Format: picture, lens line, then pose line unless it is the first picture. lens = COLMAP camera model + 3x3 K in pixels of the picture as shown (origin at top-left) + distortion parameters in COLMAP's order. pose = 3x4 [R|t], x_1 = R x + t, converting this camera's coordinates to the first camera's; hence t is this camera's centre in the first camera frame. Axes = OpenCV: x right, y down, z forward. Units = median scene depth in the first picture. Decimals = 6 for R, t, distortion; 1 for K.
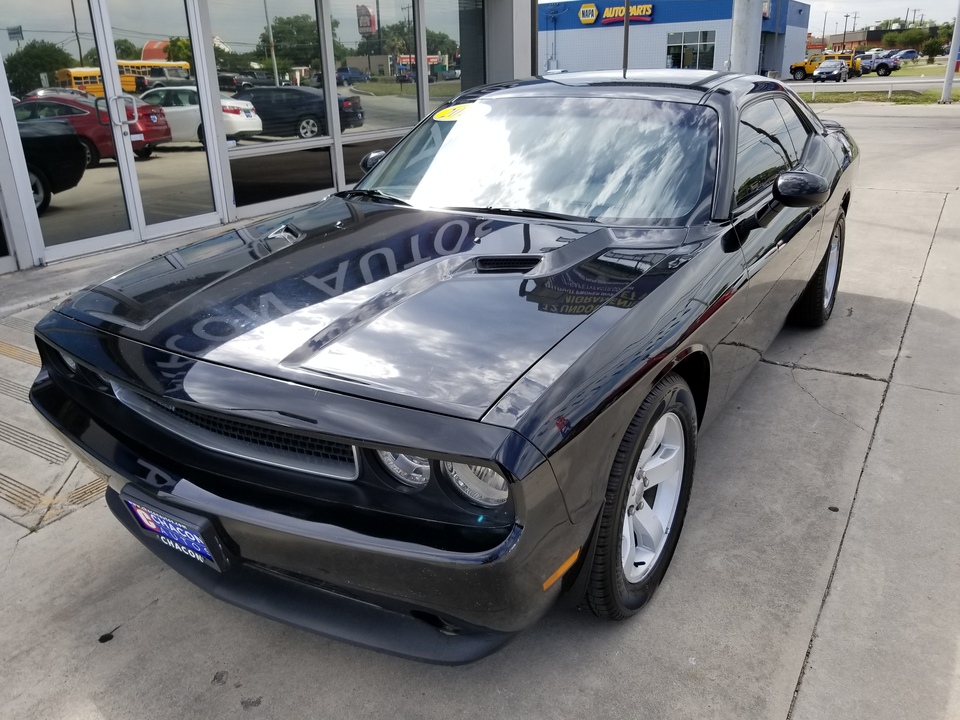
lens RADIAL K [[761.5, 0, 473.3], [0, 761.5, 356.9], [0, 0, 1]] dist [-0.027033, 0.019550]
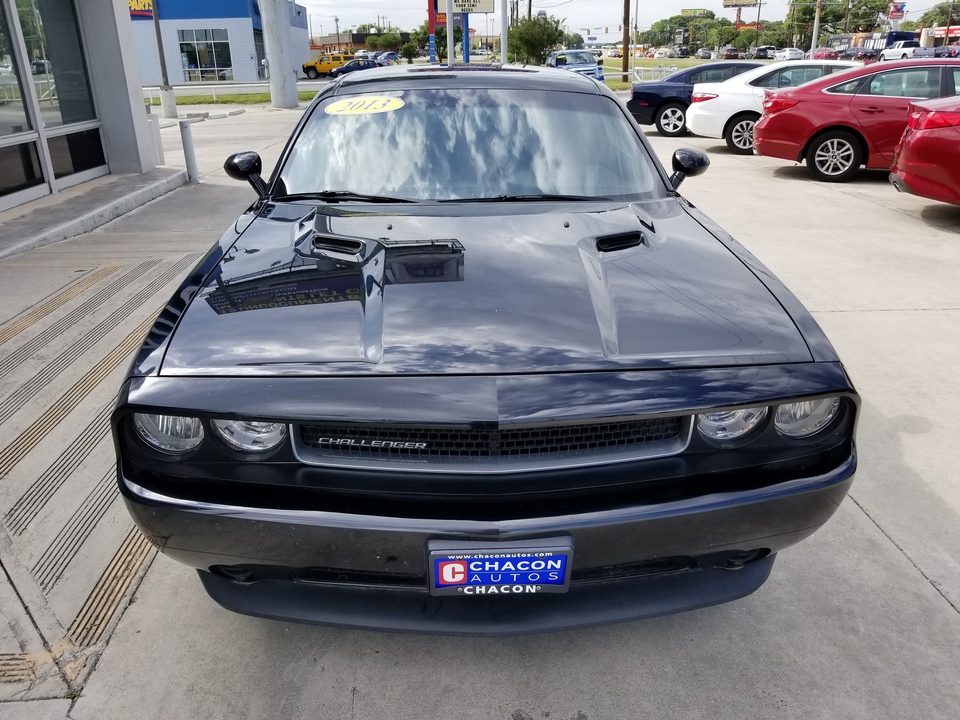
lens RADIAL K [[761.5, 0, 474.7], [0, 761.5, 365.0], [0, 0, 1]] dist [-0.027033, 0.019550]
pose [[0.813475, -0.200403, 0.545982, -0.422507], [0.195108, 0.978392, 0.068423, -0.034050], [-0.547897, 0.050865, 0.834998, 0.133378]]
